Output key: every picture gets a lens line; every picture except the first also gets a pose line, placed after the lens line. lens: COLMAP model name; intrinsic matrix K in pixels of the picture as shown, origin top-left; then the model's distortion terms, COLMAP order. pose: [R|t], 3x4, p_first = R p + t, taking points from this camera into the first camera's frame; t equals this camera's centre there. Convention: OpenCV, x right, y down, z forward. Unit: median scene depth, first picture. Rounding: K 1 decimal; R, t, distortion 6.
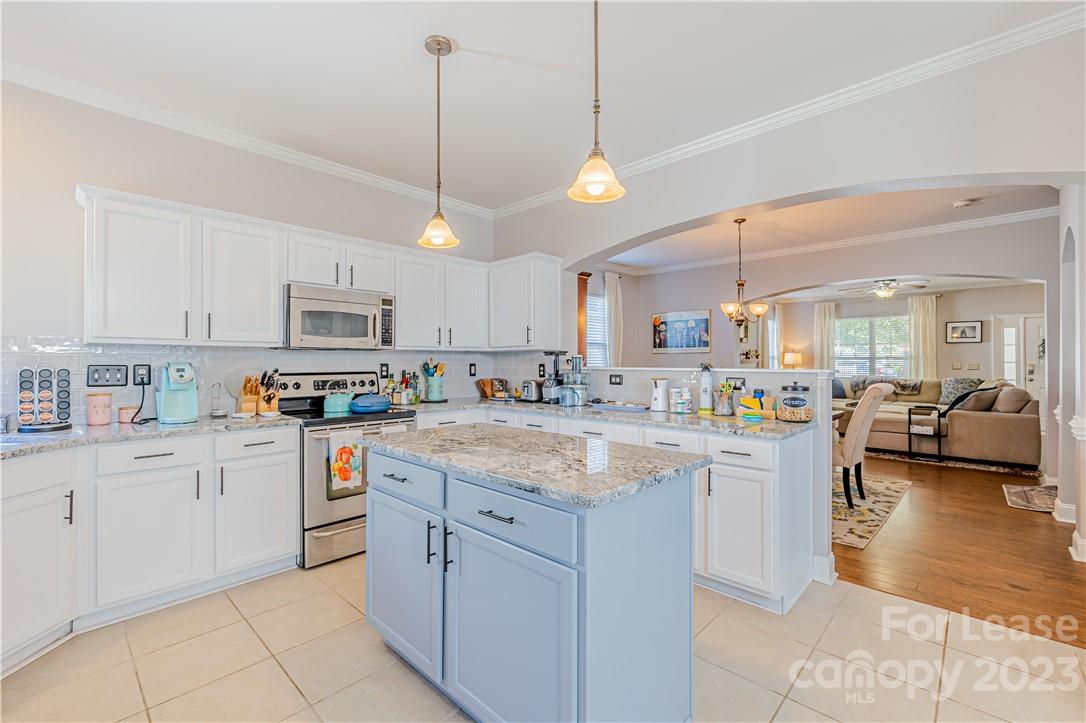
lens RADIAL K [[464.6, 0, 540.1], [0, 464.6, 360.2], [0, 0, 1]] dist [0.001779, -0.000387]
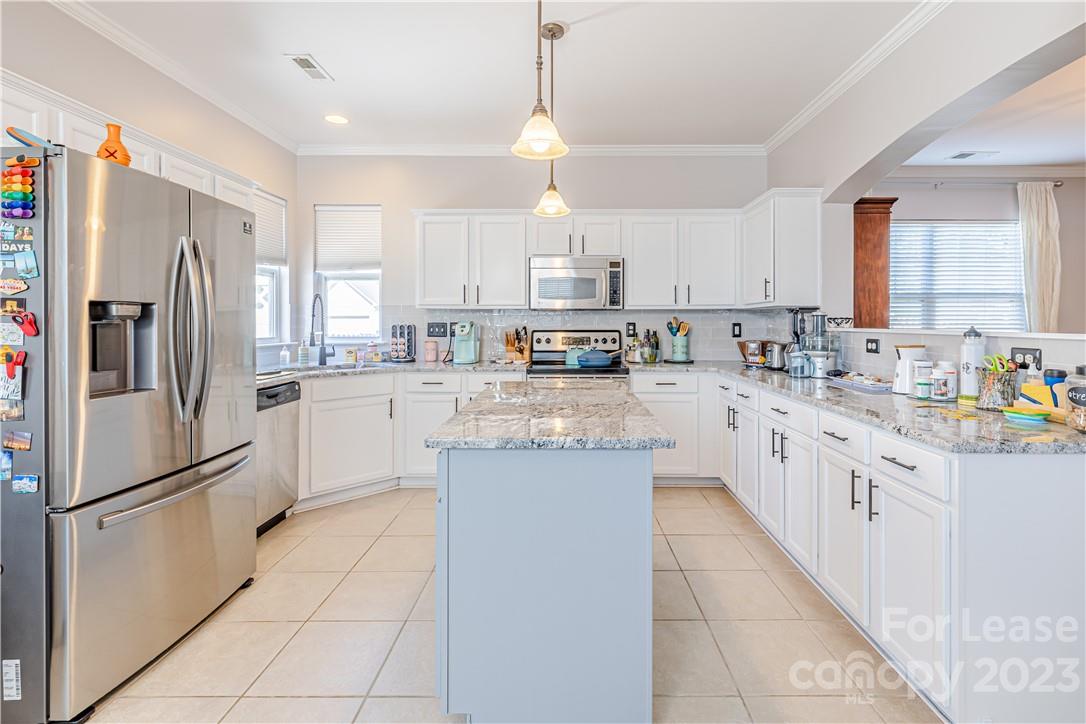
lens RADIAL K [[464.6, 0, 508.1], [0, 464.6, 321.0], [0, 0, 1]] dist [0.001779, -0.000387]
pose [[0.694543, 0.000840, -0.719451, 0.278741], [0.000854, 0.999998, 0.001992, 0.001538], [0.719451, -0.001998, 0.694540, 0.092600]]
